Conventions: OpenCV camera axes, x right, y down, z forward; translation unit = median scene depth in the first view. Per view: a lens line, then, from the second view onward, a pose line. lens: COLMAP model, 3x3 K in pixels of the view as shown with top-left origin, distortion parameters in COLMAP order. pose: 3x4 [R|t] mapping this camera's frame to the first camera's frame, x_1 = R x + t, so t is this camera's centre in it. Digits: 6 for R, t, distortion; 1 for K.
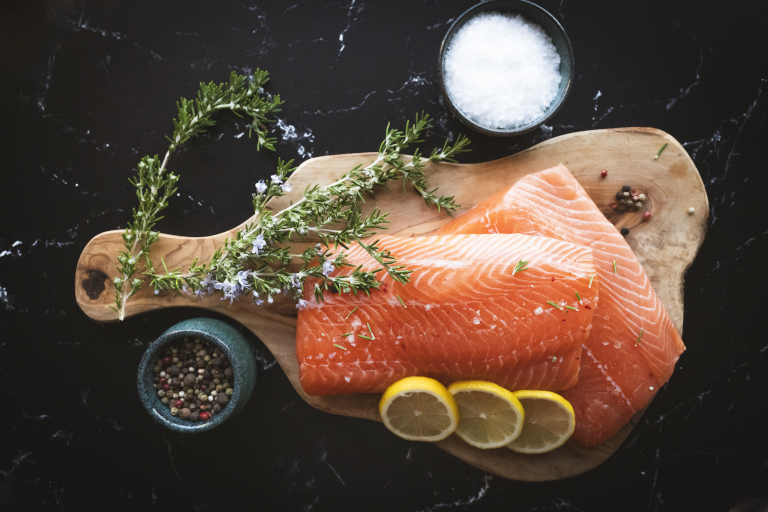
lens RADIAL K [[714.6, 0, 385.1], [0, 714.6, 255.5], [0, 0, 1]] dist [-0.016637, 0.000000]
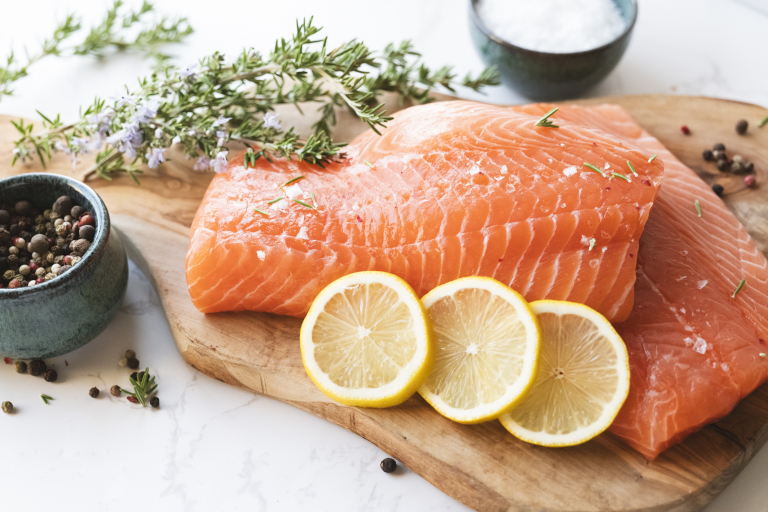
lens RADIAL K [[1236.6, 0, 386.0], [0, 1236.6, 257.4], [0, 0, 1]] dist [0.025045, 0.000000]
pose [[0.986784, 0.132153, -0.093773, 0.156313], [-0.160508, 0.717704, -0.677597, 0.889234], [-0.022246, 0.683693, 0.729430, 0.213176]]
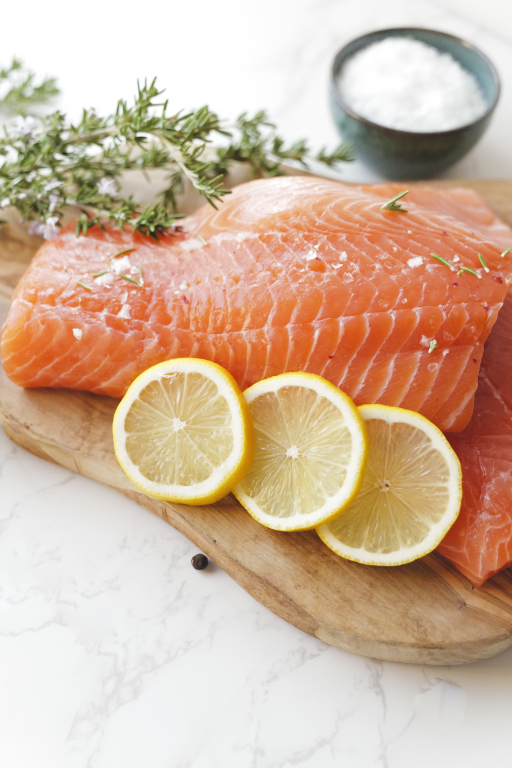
lens RADIAL K [[878.5, 0, 250.9], [0, 878.5, 380.1], [0, 0, 1]] dist [0.012698, 0.000000]
pose [[0.972272, 0.203825, -0.114641, 0.175736], [-0.231891, 0.776929, -0.585327, 0.592303], [-0.030236, 0.595681, 0.802651, 0.441915]]
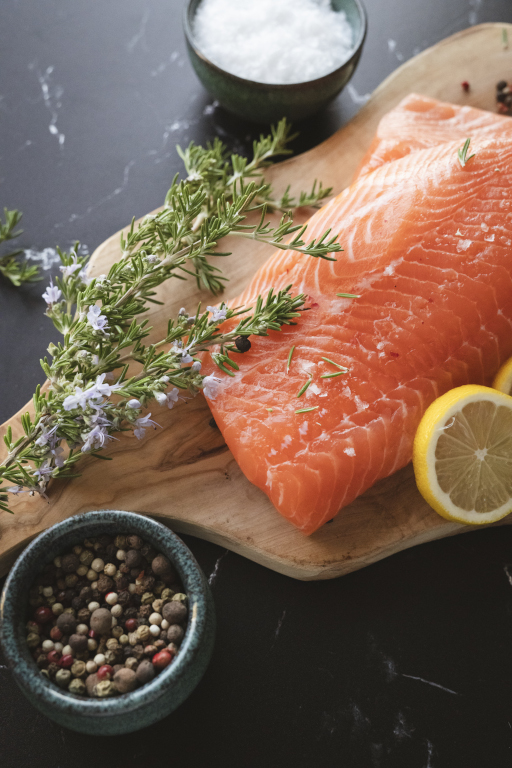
lens RADIAL K [[932.5, 0, 254.6], [0, 932.5, 384.3], [0, 0, 1]] dist [-0.028541, 0.000000]
pose [[0.836303, -0.466354, 0.288290, -0.302336], [0.547202, 0.742728, -0.385908, 0.376411], [-0.034151, 0.480489, 0.876335, 0.335099]]
